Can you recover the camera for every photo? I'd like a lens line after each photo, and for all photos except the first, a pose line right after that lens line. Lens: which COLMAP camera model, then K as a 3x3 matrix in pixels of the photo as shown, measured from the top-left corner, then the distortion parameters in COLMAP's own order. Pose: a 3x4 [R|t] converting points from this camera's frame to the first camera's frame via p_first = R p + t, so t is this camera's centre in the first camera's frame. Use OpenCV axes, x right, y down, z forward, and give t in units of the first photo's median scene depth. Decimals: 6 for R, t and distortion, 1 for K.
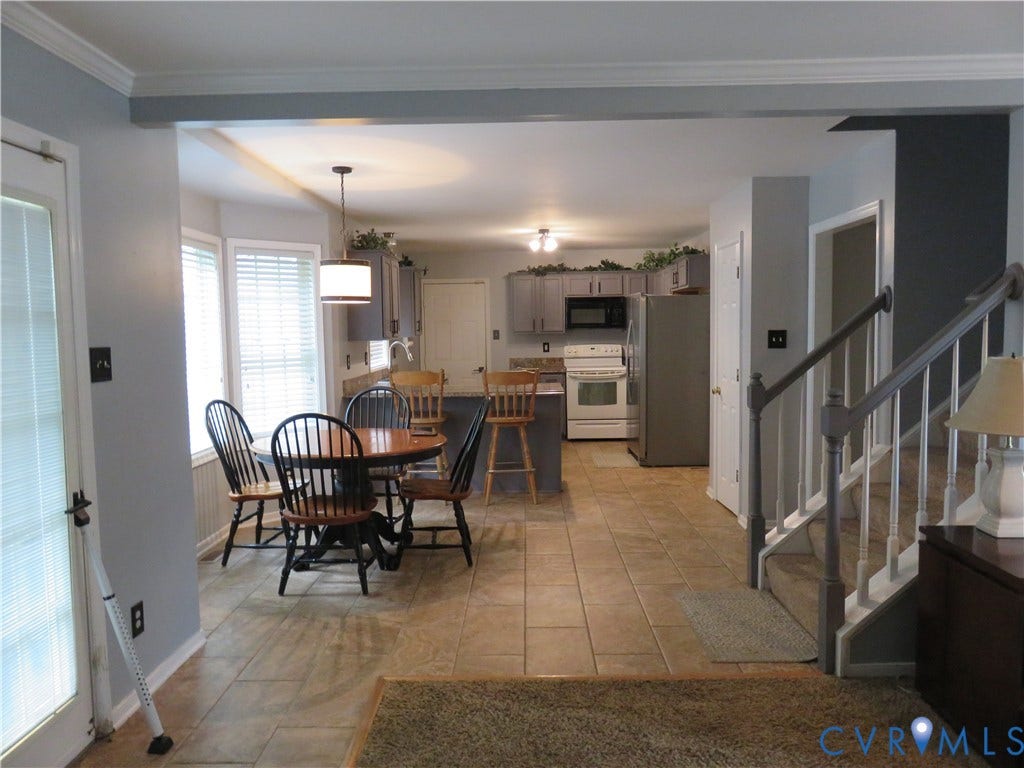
lens RADIAL K [[757.1, 0, 518.7], [0, 757.1, 385.4], [0, 0, 1]] dist [-0.014941, 0.004575]
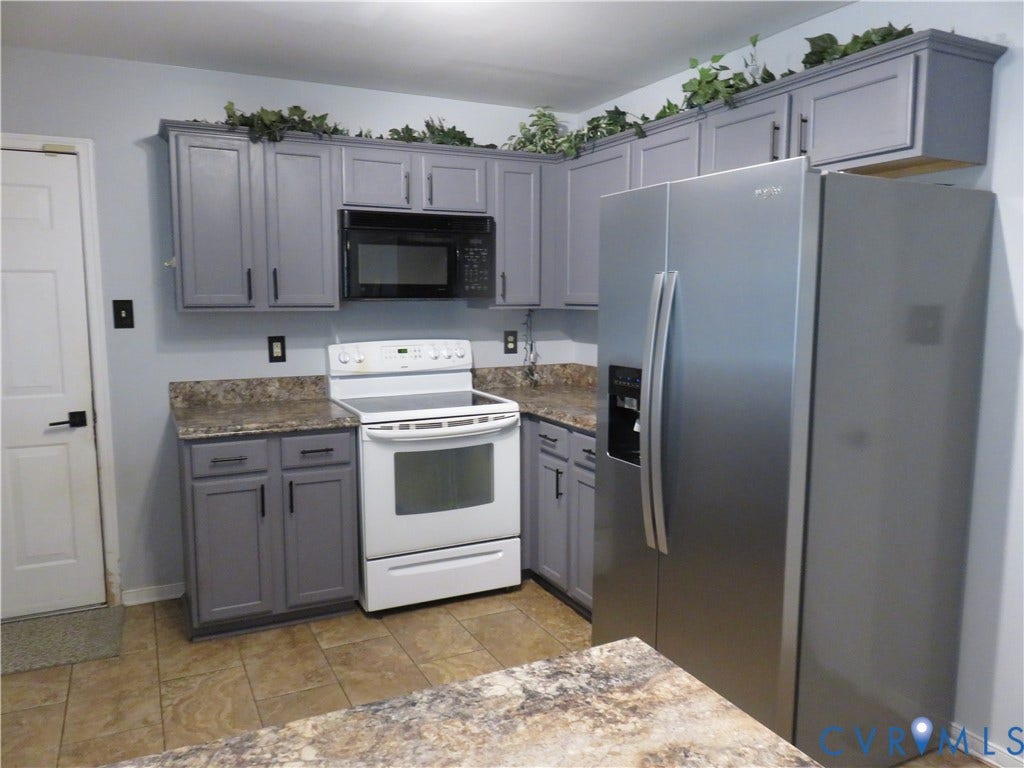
lens RADIAL K [[757.1, 0, 509.7], [0, 757.1, 387.9], [0, 0, 1]] dist [-0.014941, 0.004575]
pose [[0.893437, -0.039297, 0.447465, -0.029351], [0.021231, 0.998747, 0.045319, -0.048620], [-0.448685, -0.030990, 0.893152, 0.661599]]
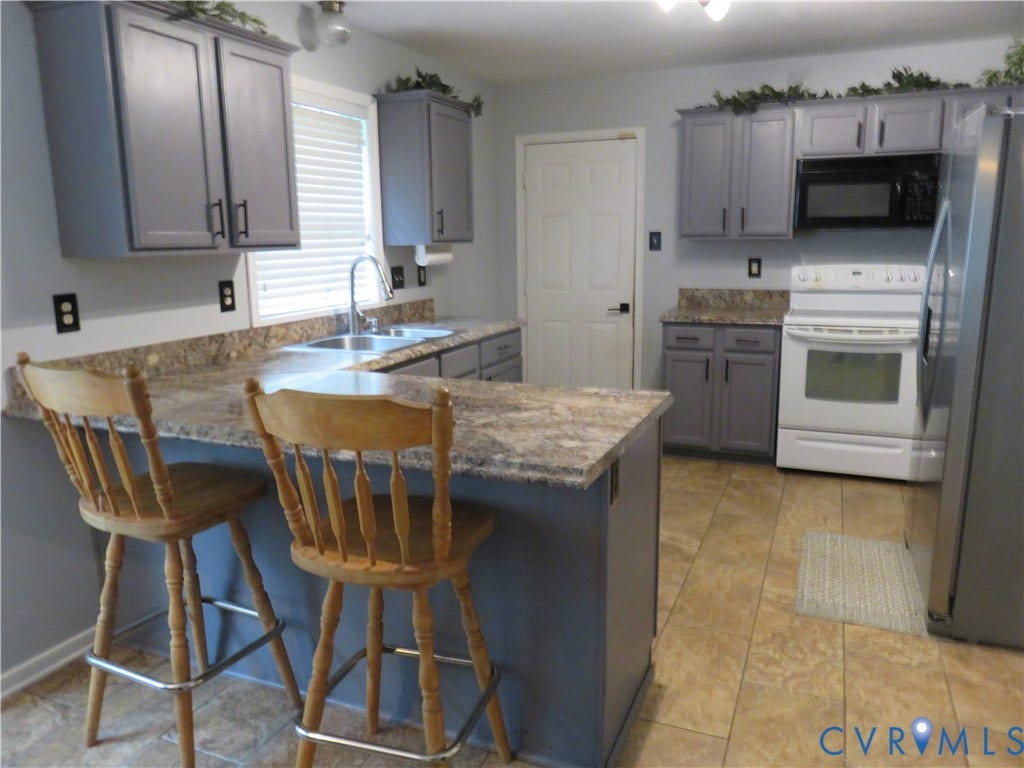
lens RADIAL K [[757.1, 0, 513.8], [0, 757.1, 385.8], [0, 0, 1]] dist [-0.014941, 0.004575]
pose [[0.923593, 0.077860, -0.375385, 0.087183], [-0.031202, 0.991178, 0.128814, -0.034862], [0.382103, -0.107259, 0.917874, 0.512961]]
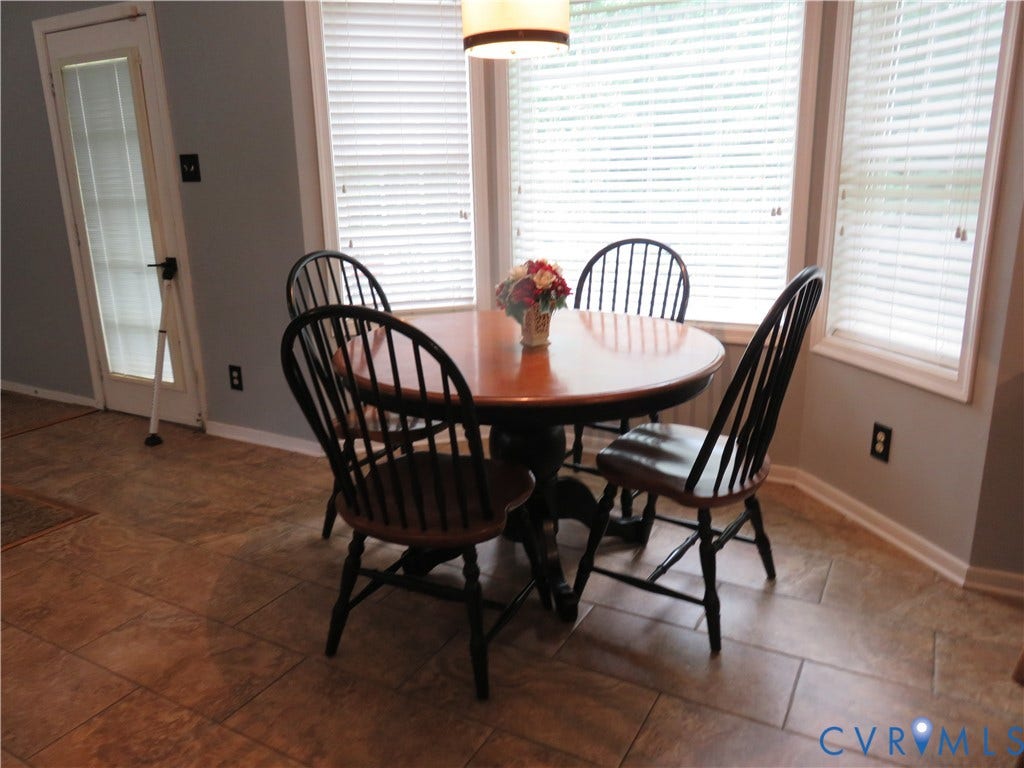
lens RADIAL K [[757.1, 0, 511.3], [0, 757.1, 387.2], [0, 0, 1]] dist [-0.014941, 0.004575]
pose [[-0.474004, 0.253000, -0.843393, 0.109214], [-0.041442, 0.950360, 0.308379, -0.026767], [0.879547, 0.181125, -0.439990, 0.615393]]
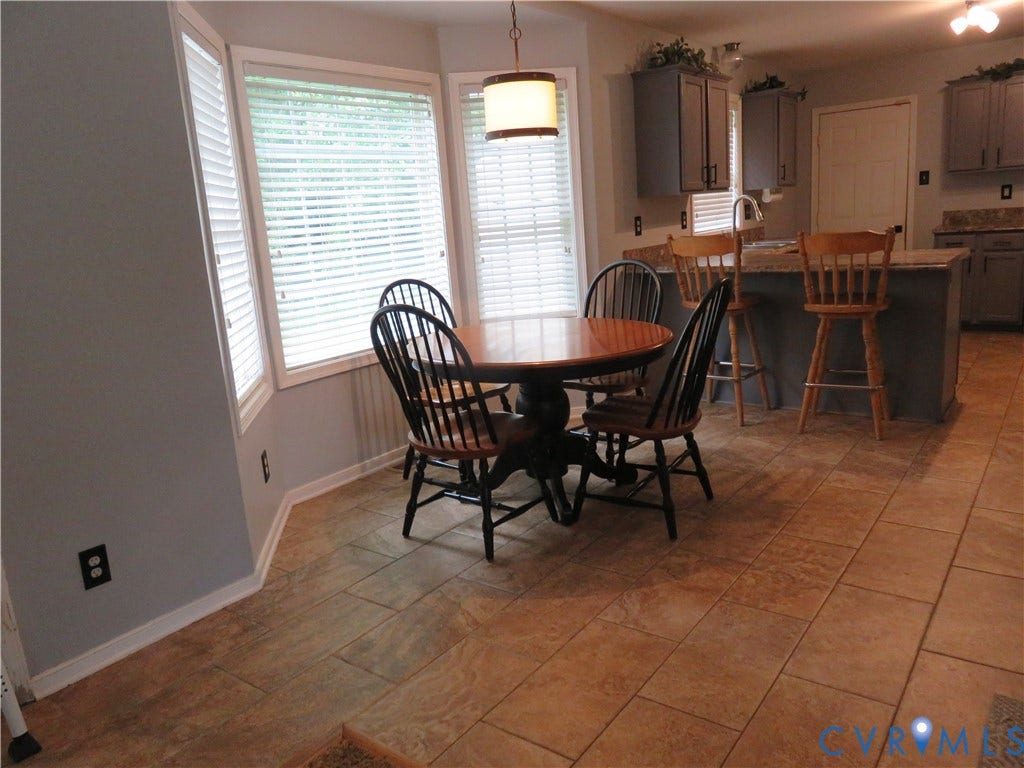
lens RADIAL K [[757.1, 0, 515.7], [0, 757.1, 387.3], [0, 0, 1]] dist [-0.014941, 0.004575]
pose [[0.806799, 0.087902, -0.584251, 0.095615], [0.017297, 0.984932, 0.172072, -0.002527], [0.590573, -0.148934, 0.793122, 0.205403]]
